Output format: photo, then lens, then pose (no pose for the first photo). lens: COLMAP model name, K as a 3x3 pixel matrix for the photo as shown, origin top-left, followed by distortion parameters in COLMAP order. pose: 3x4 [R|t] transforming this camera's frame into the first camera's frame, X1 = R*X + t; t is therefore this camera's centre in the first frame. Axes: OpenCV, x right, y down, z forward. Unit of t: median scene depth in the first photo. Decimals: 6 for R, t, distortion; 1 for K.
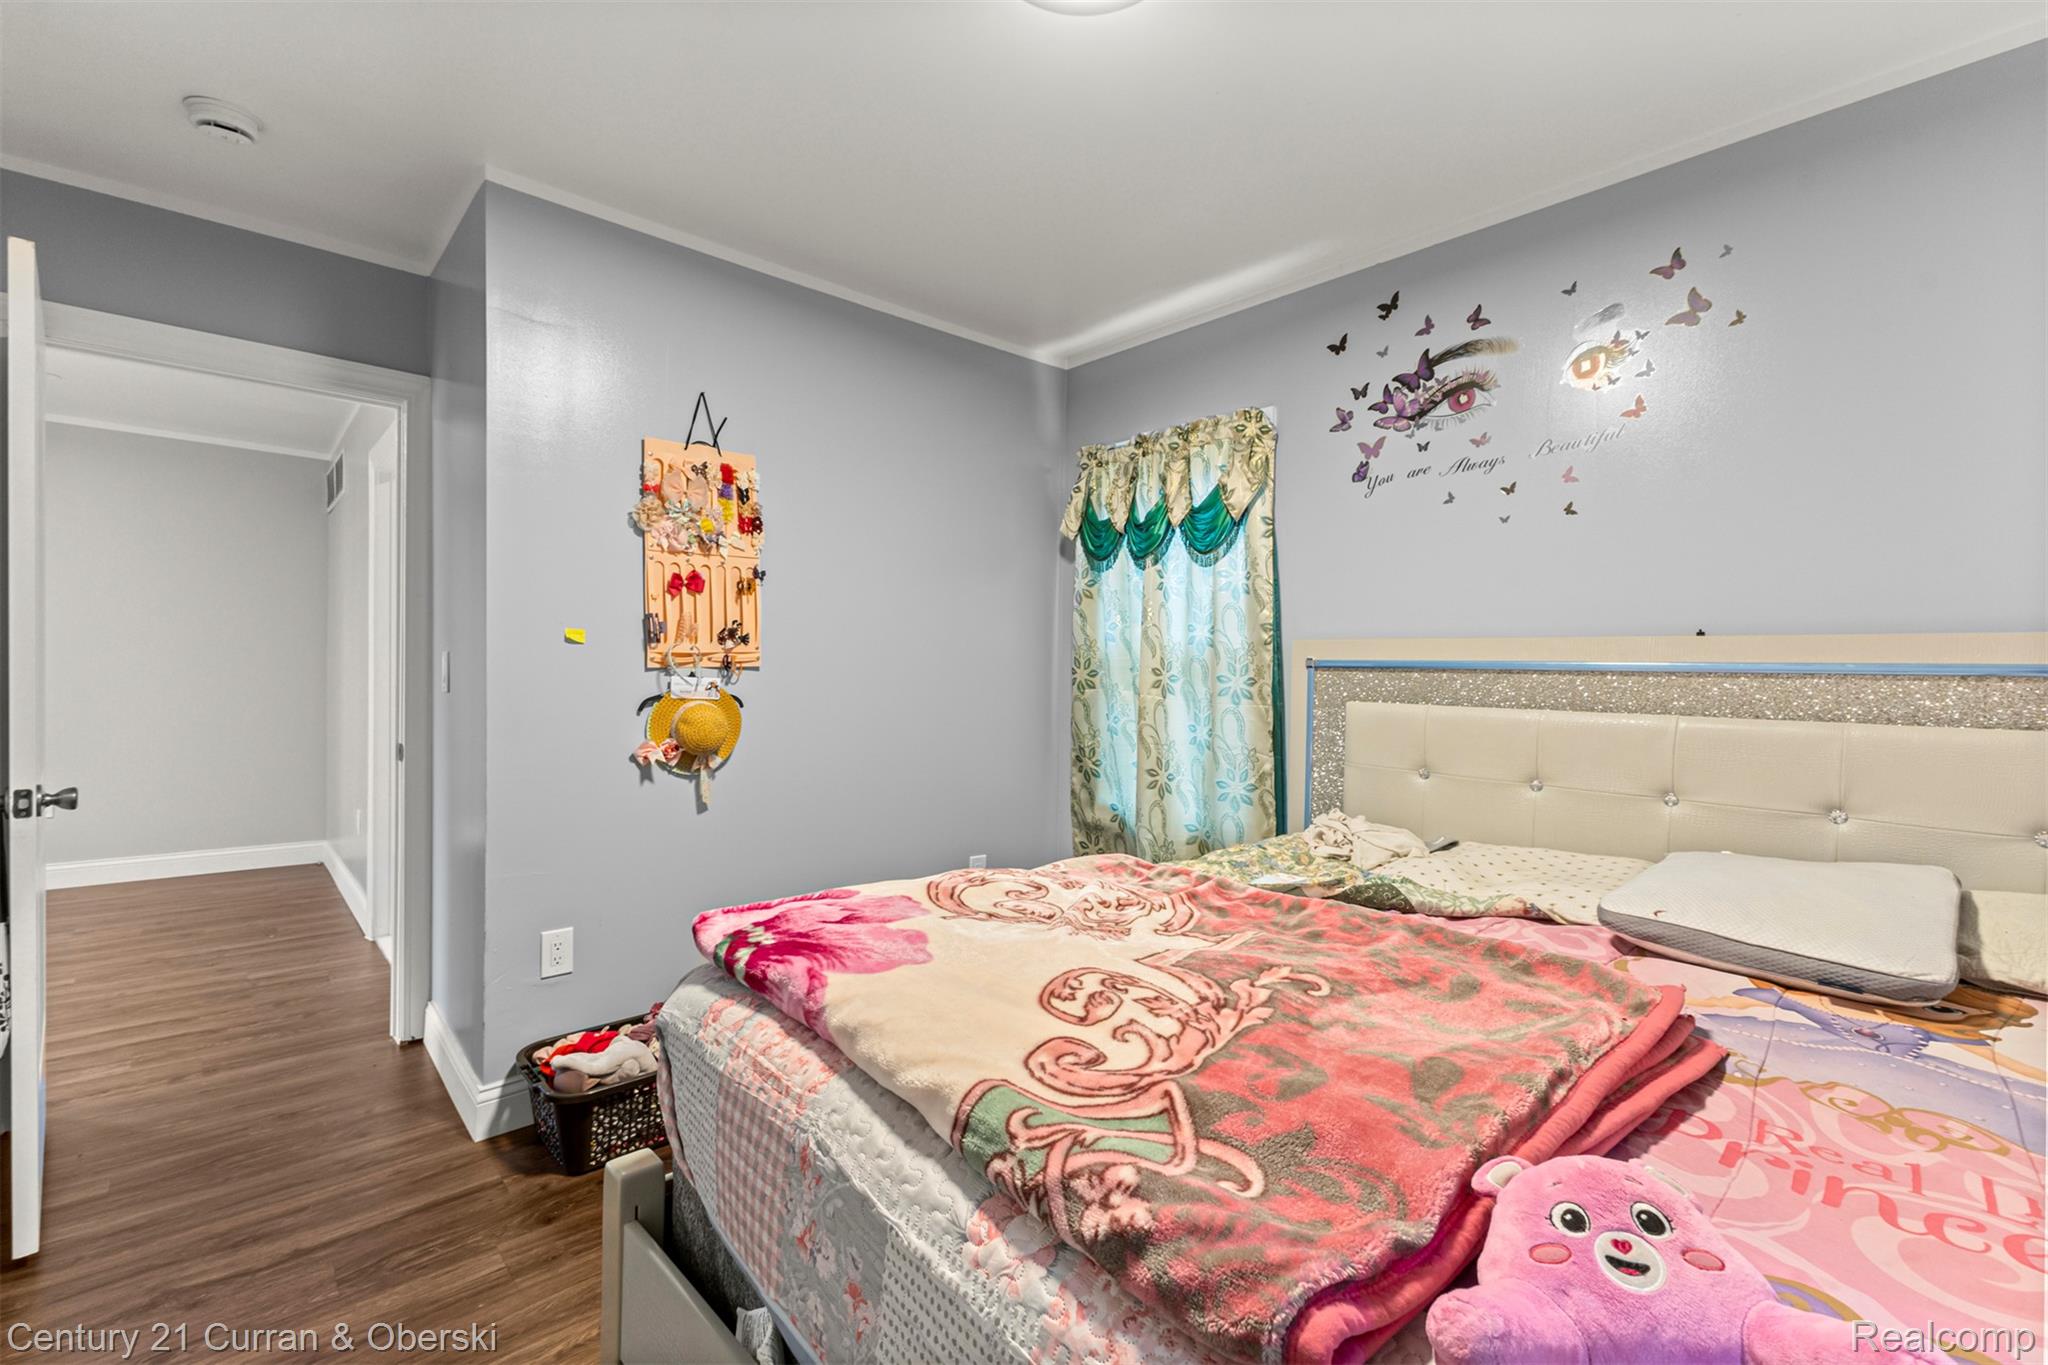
lens RADIAL K [[885.0, 0, 1023.5], [0, 885.0, 681.8], [0, 0, 1]] dist [0.004943, -0.000192]
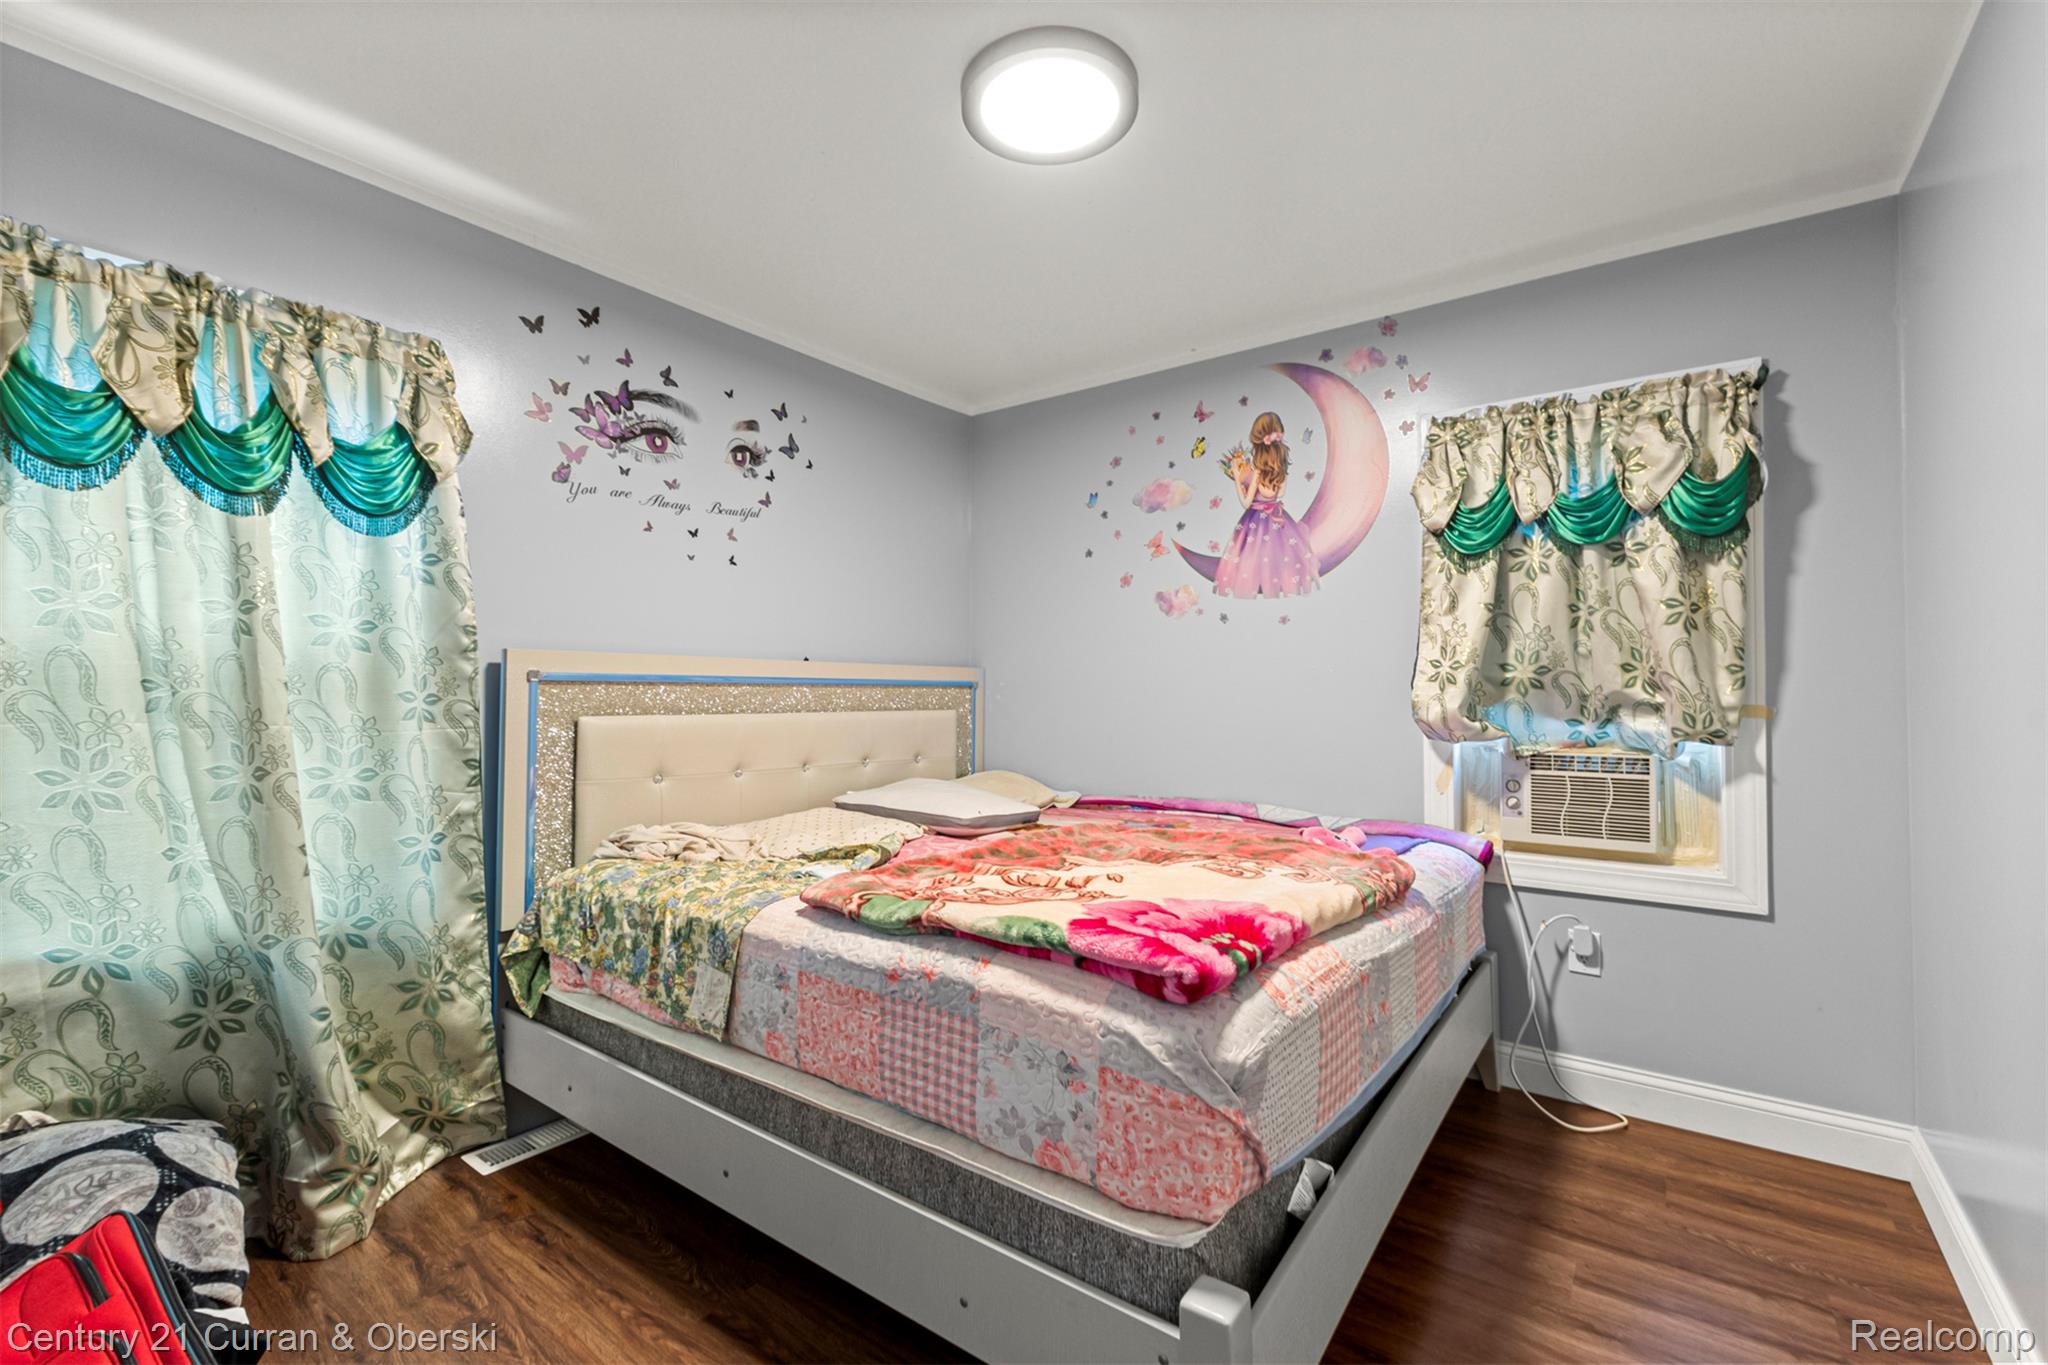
lens RADIAL K [[885.0, 0, 1024.5], [0, 885.0, 676.4], [0, 0, 1]] dist [0.004943, -0.000192]
pose [[-0.200126, -0.003832, 0.979763, -0.667708], [0.005040, 0.999975, 0.004941, -0.023458], [-0.979757, 0.005926, -0.200102, 0.735201]]
